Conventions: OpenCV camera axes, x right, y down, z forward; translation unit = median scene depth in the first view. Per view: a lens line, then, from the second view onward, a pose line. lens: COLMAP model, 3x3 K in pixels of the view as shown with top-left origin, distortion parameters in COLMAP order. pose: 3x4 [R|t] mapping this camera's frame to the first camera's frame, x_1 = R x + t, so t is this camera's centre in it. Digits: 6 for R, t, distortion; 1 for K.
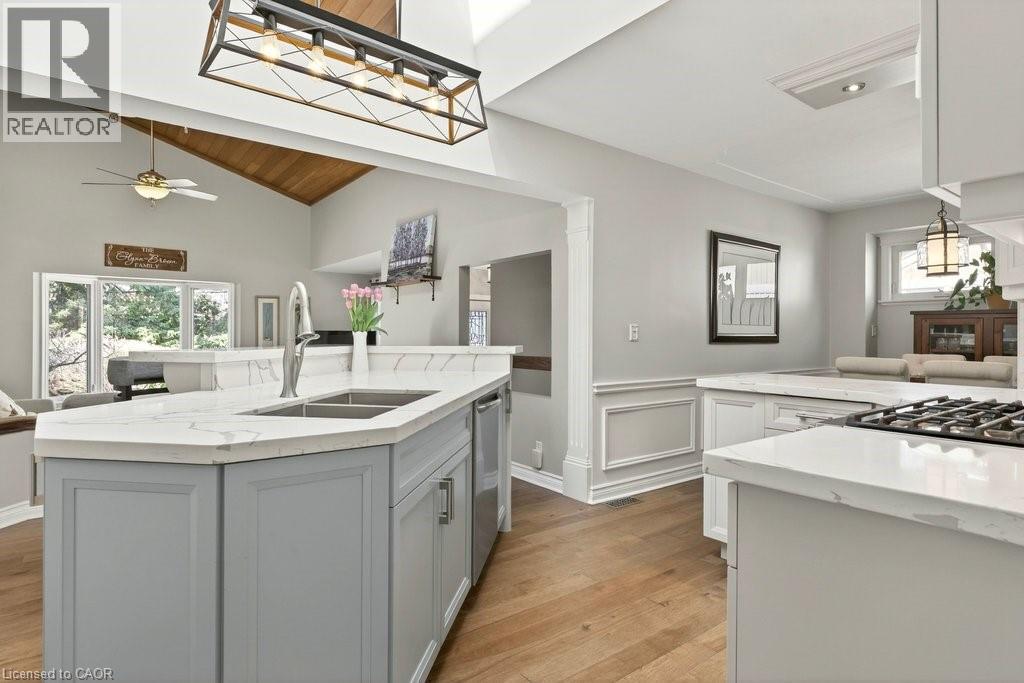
lens RADIAL K [[552.5, 0, 512.0], [0, 552.5, 341.5], [0, 0, 1]] dist [-0.003797, -0.000766]
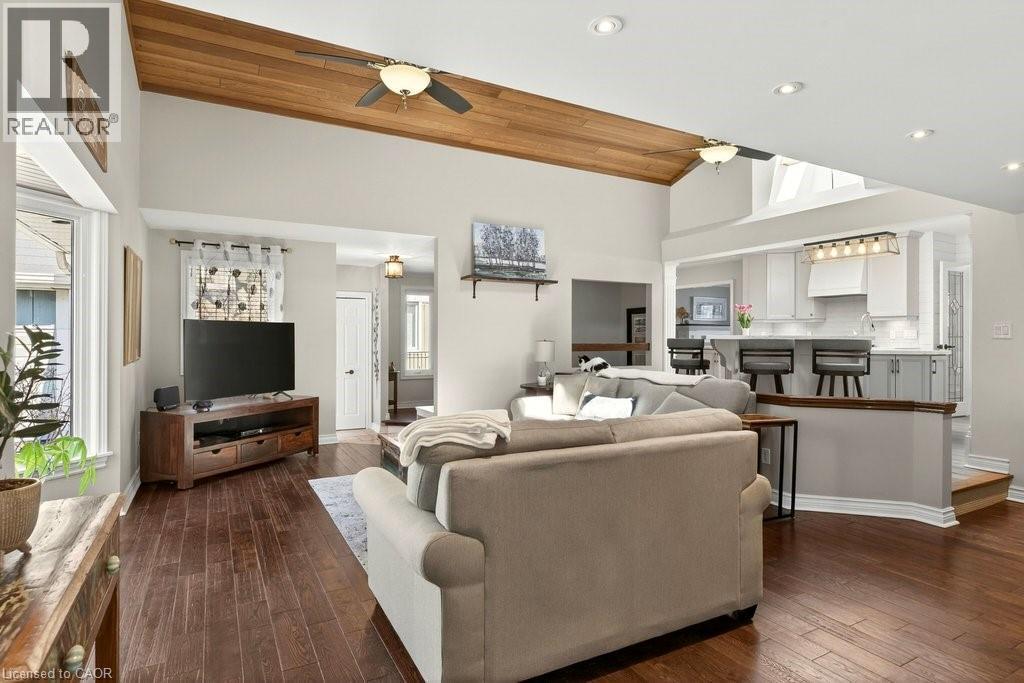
lens RADIAL K [[552.5, 0, 512.0], [0, 552.5, 341.5], [0, 0, 1]] dist [-0.003797, -0.000766]
pose [[0.145054, -0.012918, 0.989339, -1.064308], [0.009251, 0.999889, 0.011700, -0.000707], [-0.989380, 0.007456, 0.145158, 0.705388]]
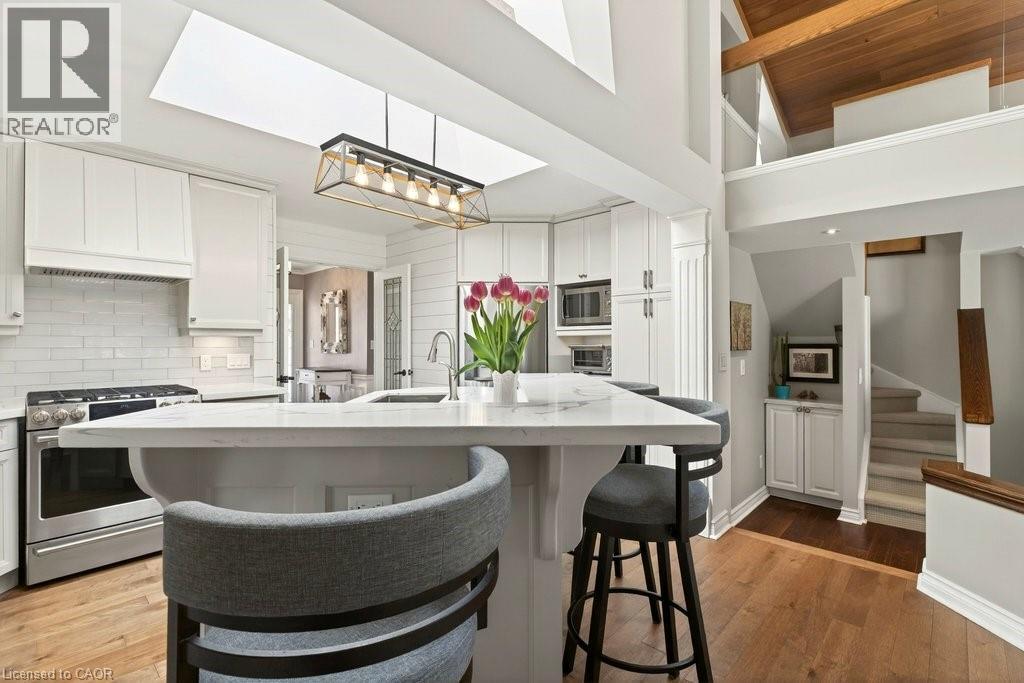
lens RADIAL K [[464.8, 0, 513.5], [0, 464.8, 348.5], [0, 0, 1]] dist [-0.001210, -0.000009]
pose [[-0.985488, -0.001923, -0.169737, -0.096386], [-0.005958, 0.999712, 0.023264, -0.022529], [0.169643, 0.023938, -0.985215, 0.649288]]
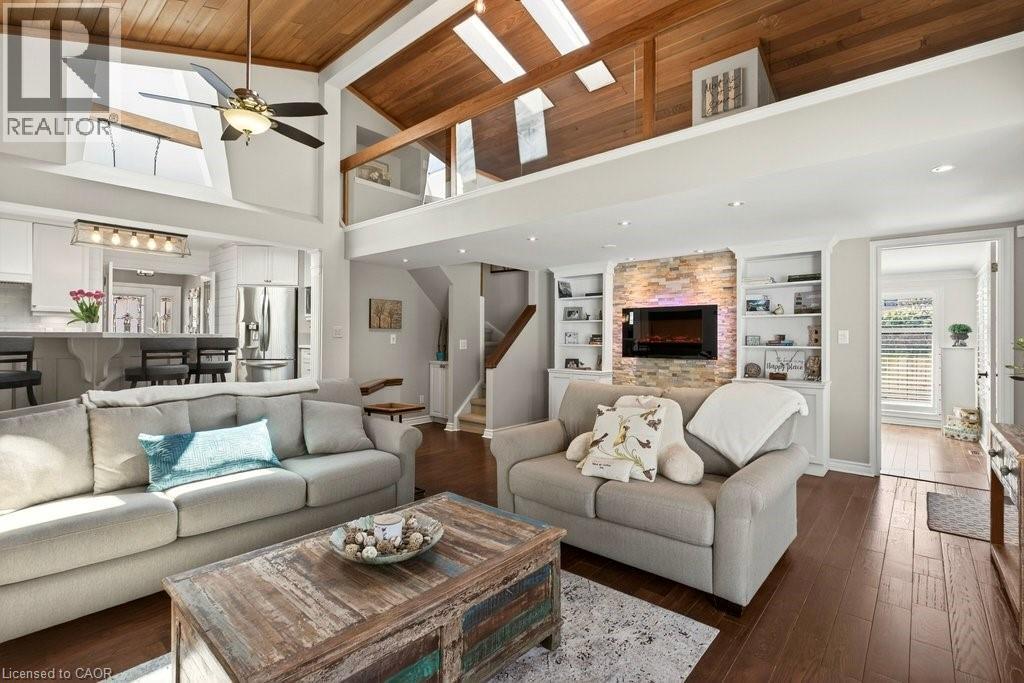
lens RADIAL K [[468.5, 0, 521.9], [0, 468.5, 335.8], [0, 0, 1]] dist [-0.003135, -0.000405]
pose [[-0.975841, -0.012798, -0.218108, -0.509182], [-0.013807, 0.999900, 0.003106, -0.001365], [0.218046, 0.006042, -0.975920, 1.114792]]
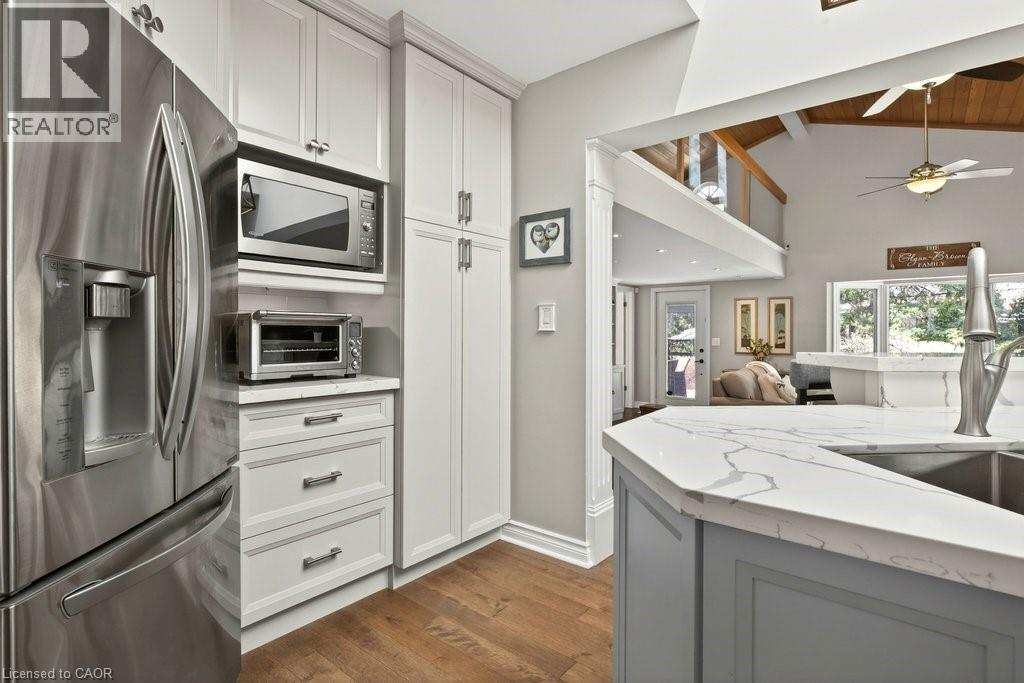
lens RADIAL K [[503.2, 0, 515.6], [0, 503.2, 331.4], [0, 0, 1]] dist [-0.008904, 0.000277]
pose [[0.241818, -0.006731, -0.970298, 0.006160], [-0.014774, 0.999834, -0.010618, -0.000948], [0.970209, 0.016903, 0.241678, 0.094097]]
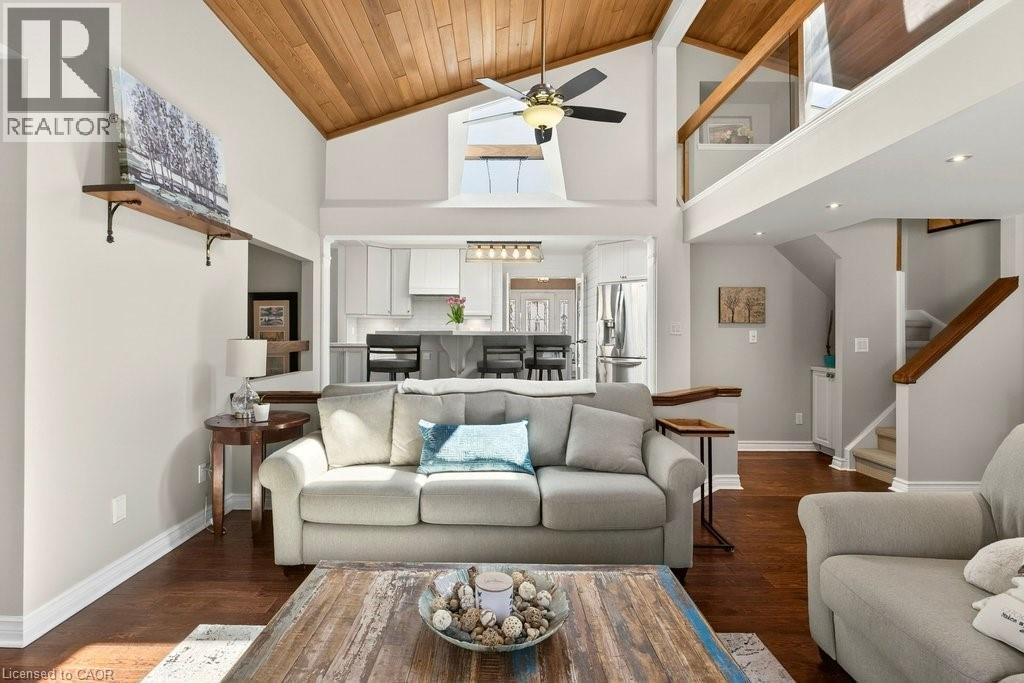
lens RADIAL K [[499.5, 0, 493.0], [0, 499.5, 332.2], [0, 0, 1]] dist [-0.000396, -0.000251]
pose [[-0.795615, -0.005831, 0.605774, -0.611511], [-0.001560, 0.999970, 0.007577, -0.000610], [-0.605800, 0.005084, -0.795601, 1.012299]]
